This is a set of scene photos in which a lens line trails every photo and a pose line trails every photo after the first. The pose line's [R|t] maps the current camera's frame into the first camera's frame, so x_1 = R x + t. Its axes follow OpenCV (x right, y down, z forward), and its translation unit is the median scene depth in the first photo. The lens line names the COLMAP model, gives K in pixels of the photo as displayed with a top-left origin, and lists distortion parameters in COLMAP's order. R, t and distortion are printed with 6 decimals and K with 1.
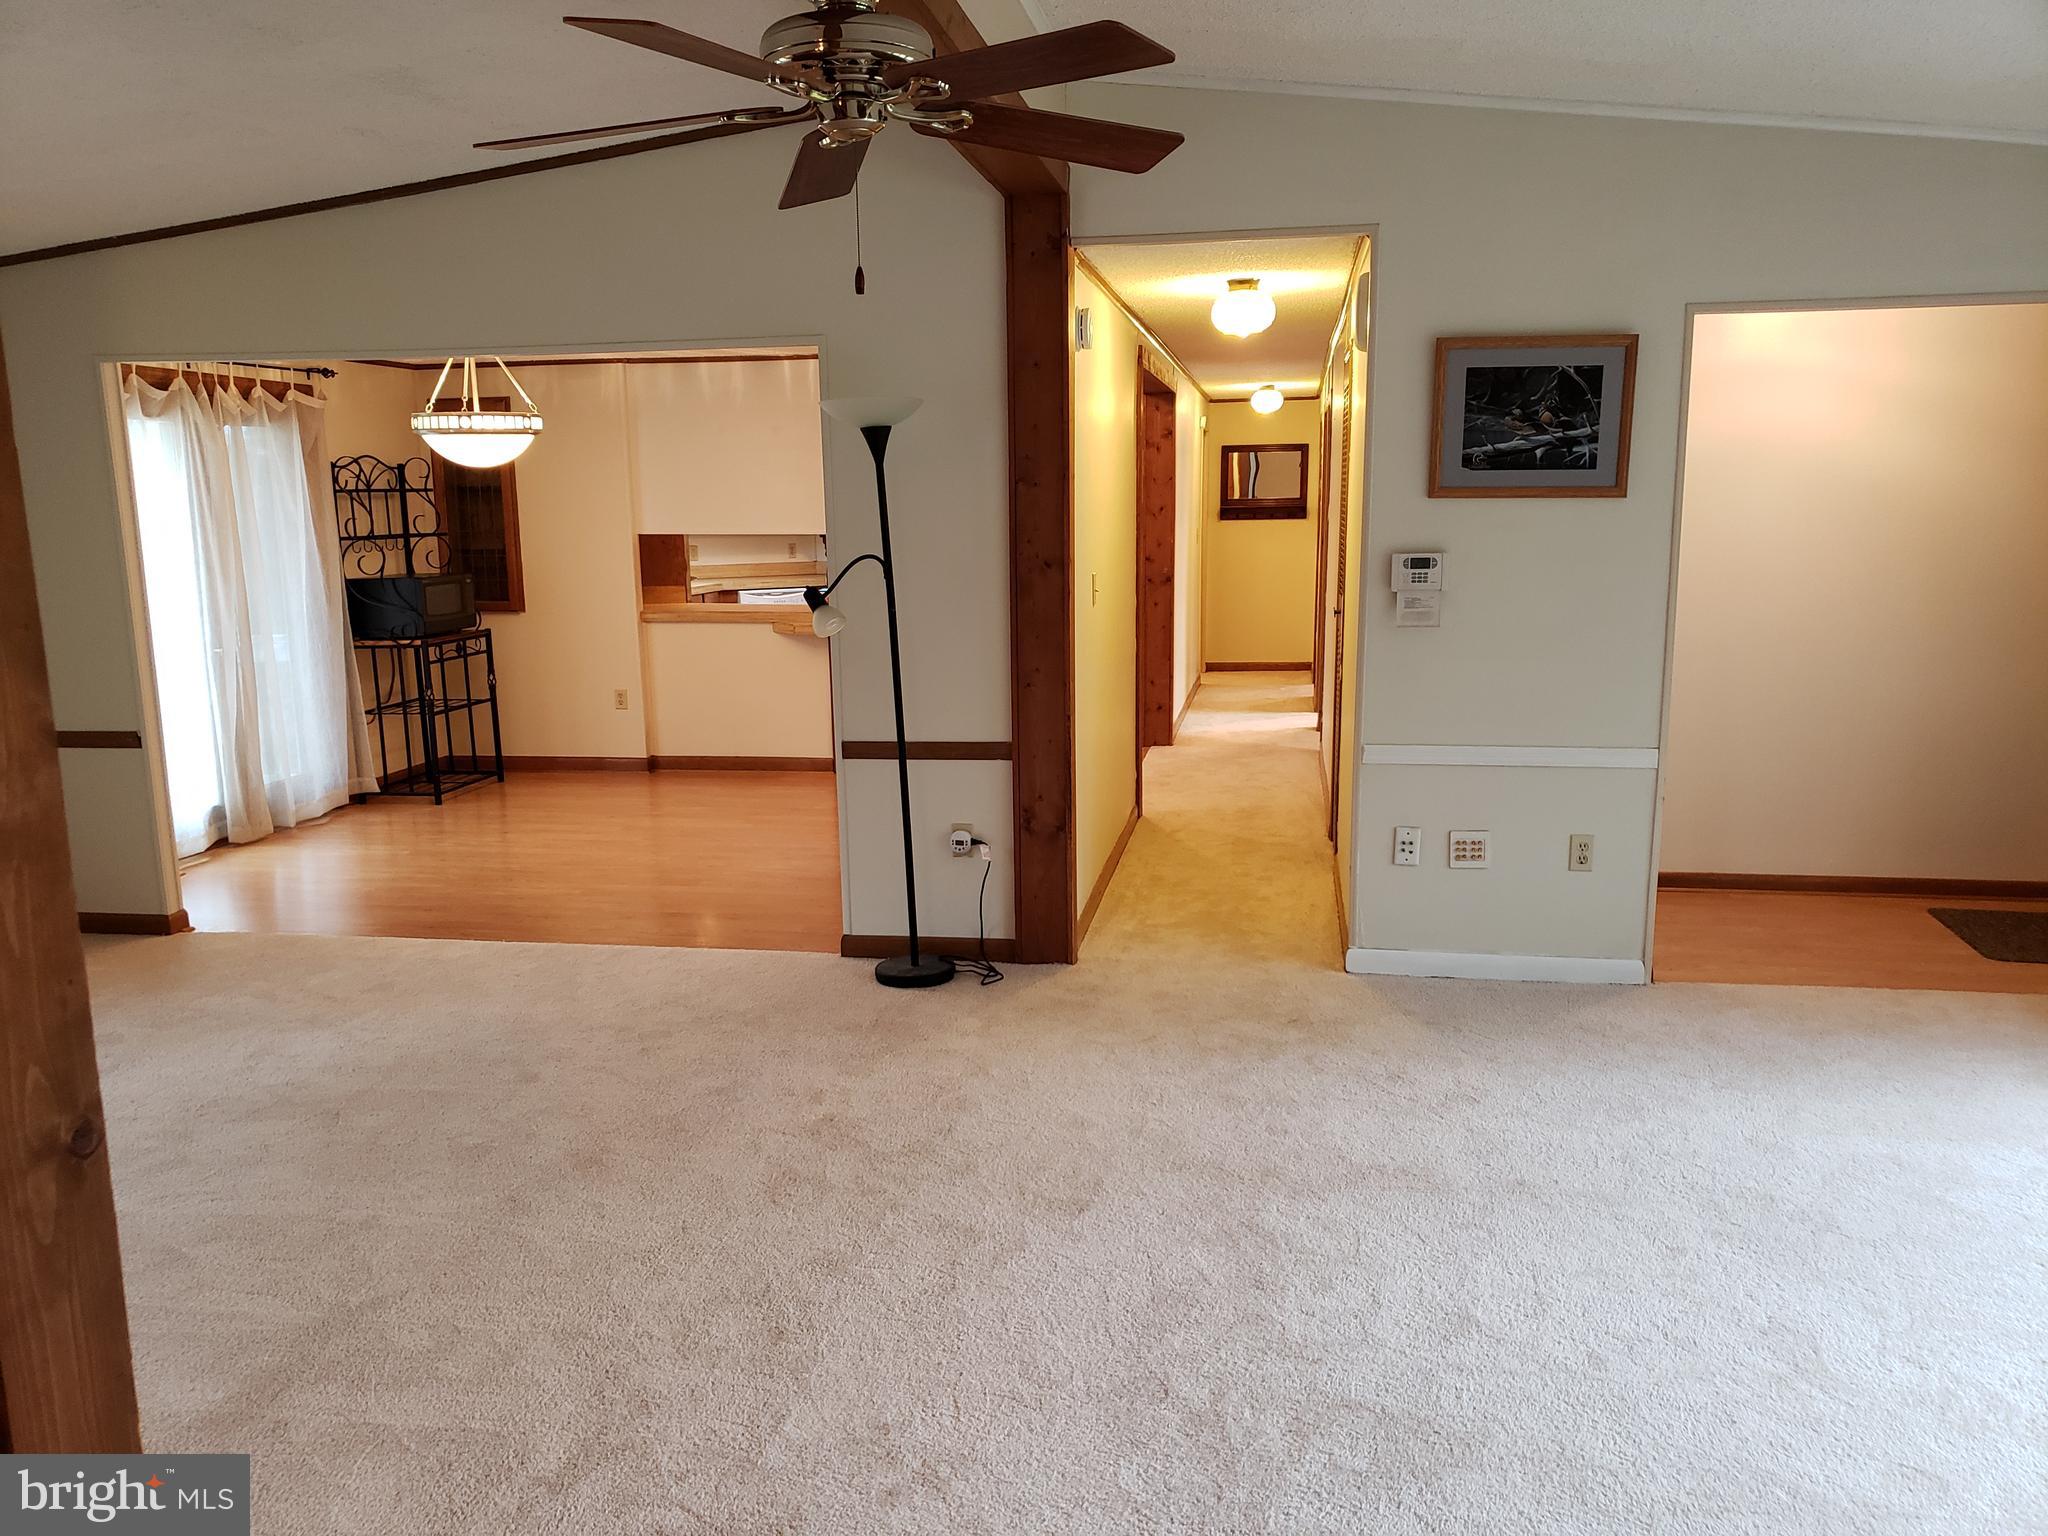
lens RADIAL K [[1545.3, 0, 1024.0], [0, 1545.3, 768.0], [0, 0, 1]] dist [0.080839, -0.173486]
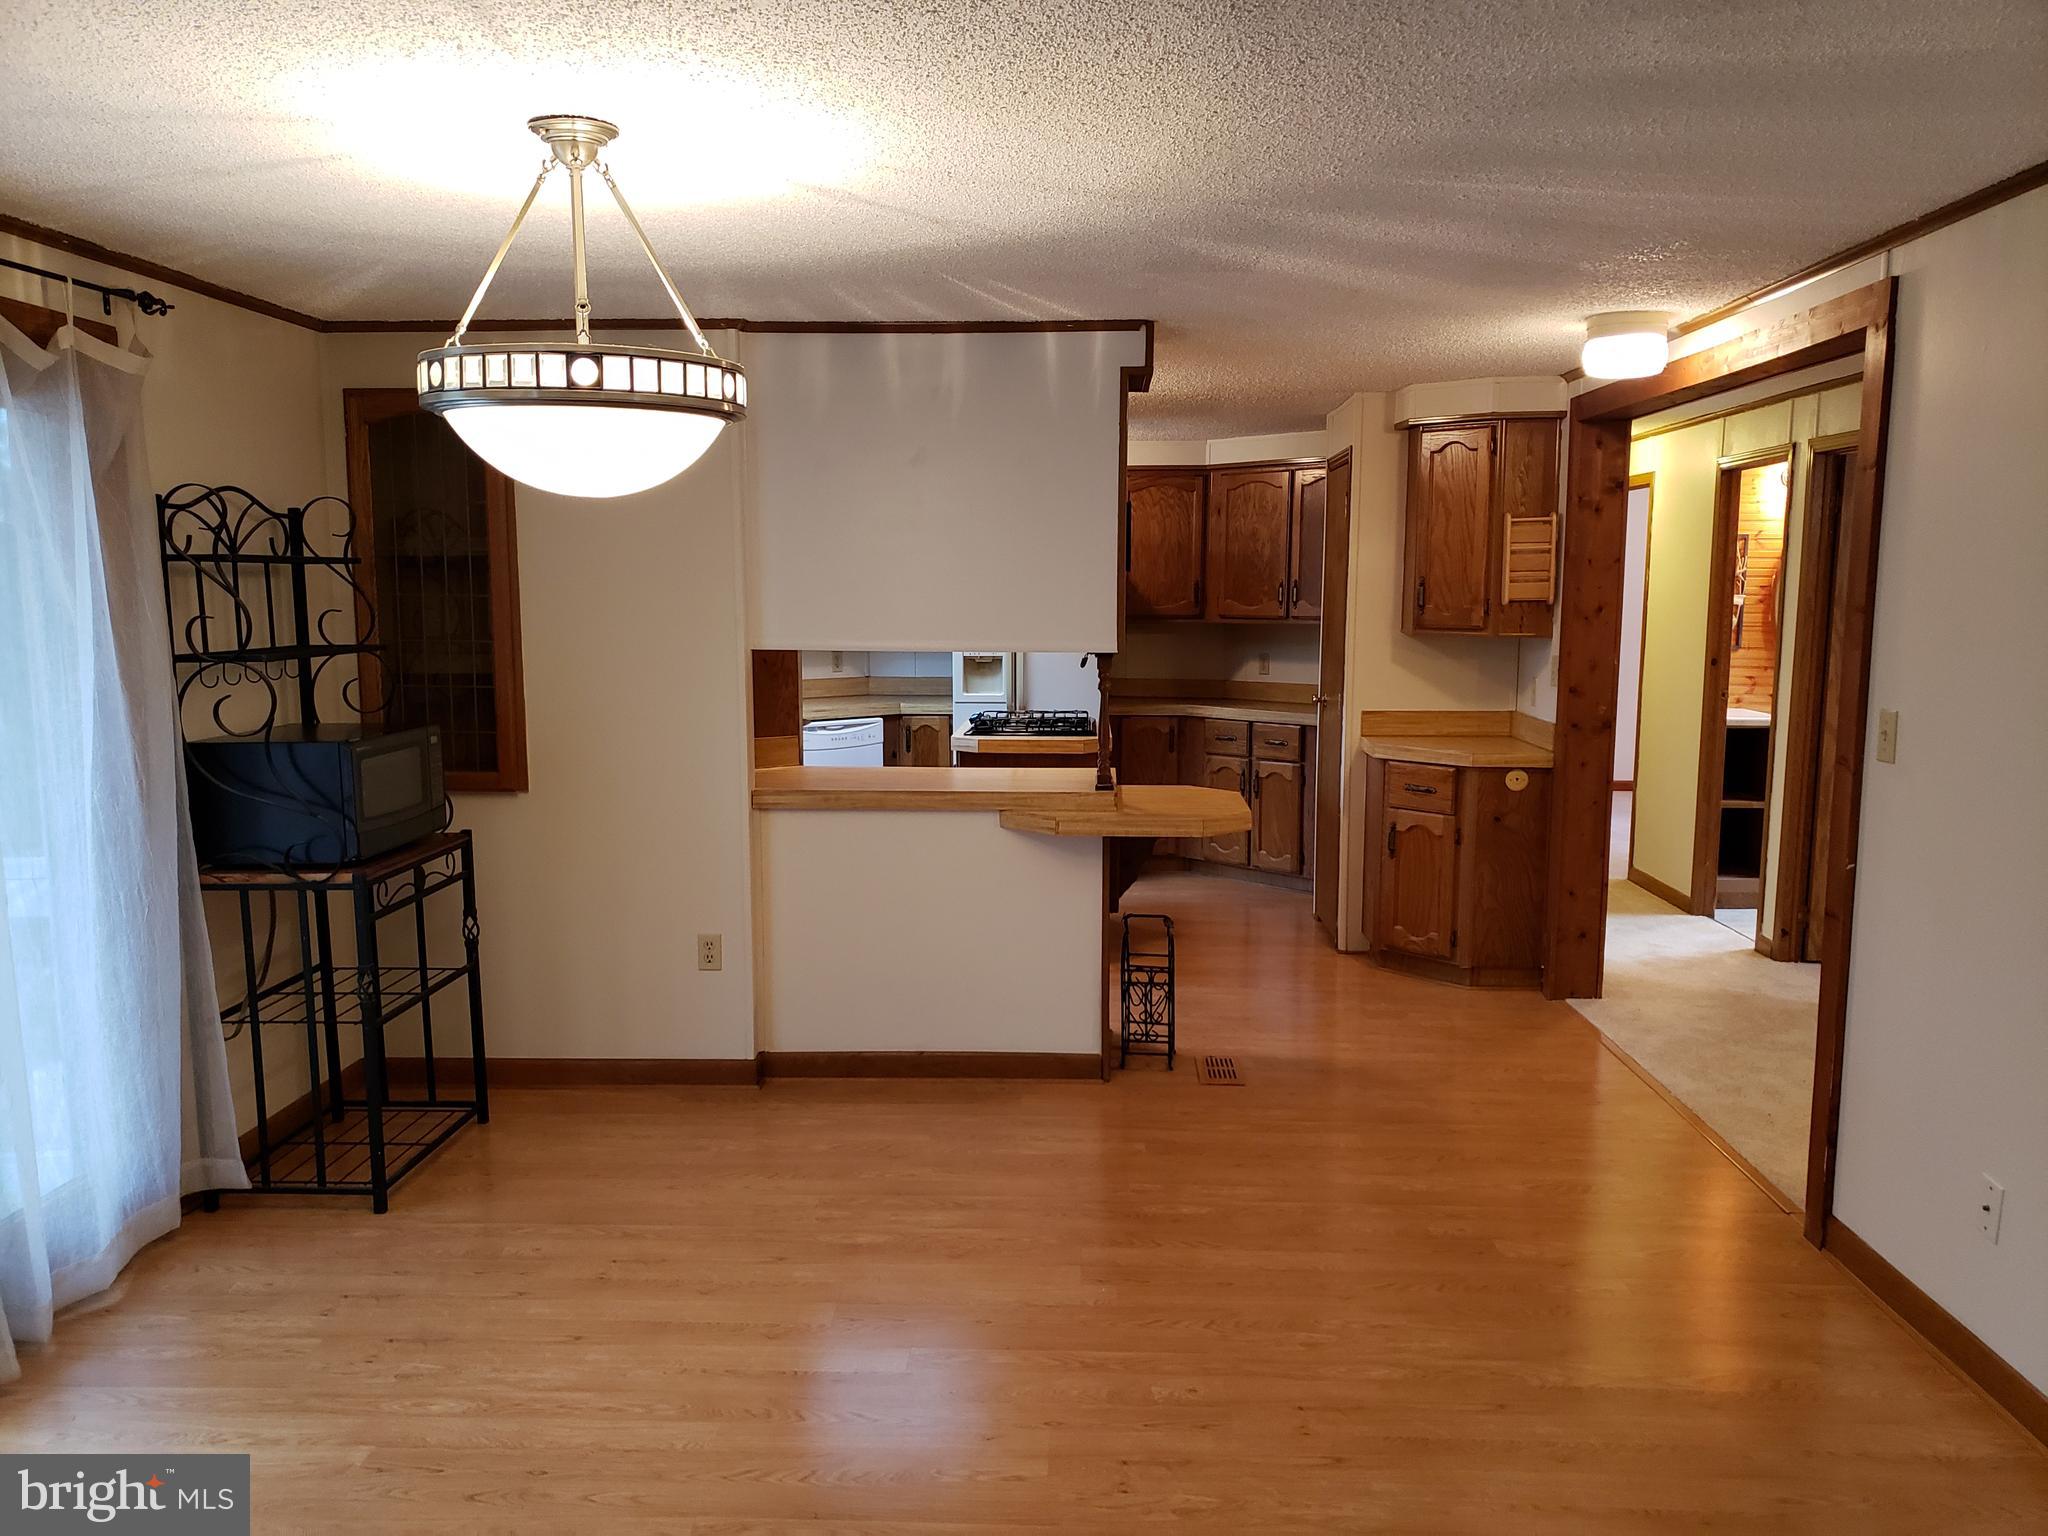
lens RADIAL K [[1568.8, 0, 1035.3], [0, 1568.8, 796.9], [0, 0, 1]] dist [0.066129, -0.060799]
pose [[0.992914, -0.001591, 0.118828, -0.234154], [0.006301, 0.999209, -0.039276, -0.083649], [-0.118672, 0.039746, 0.992138, 0.487770]]
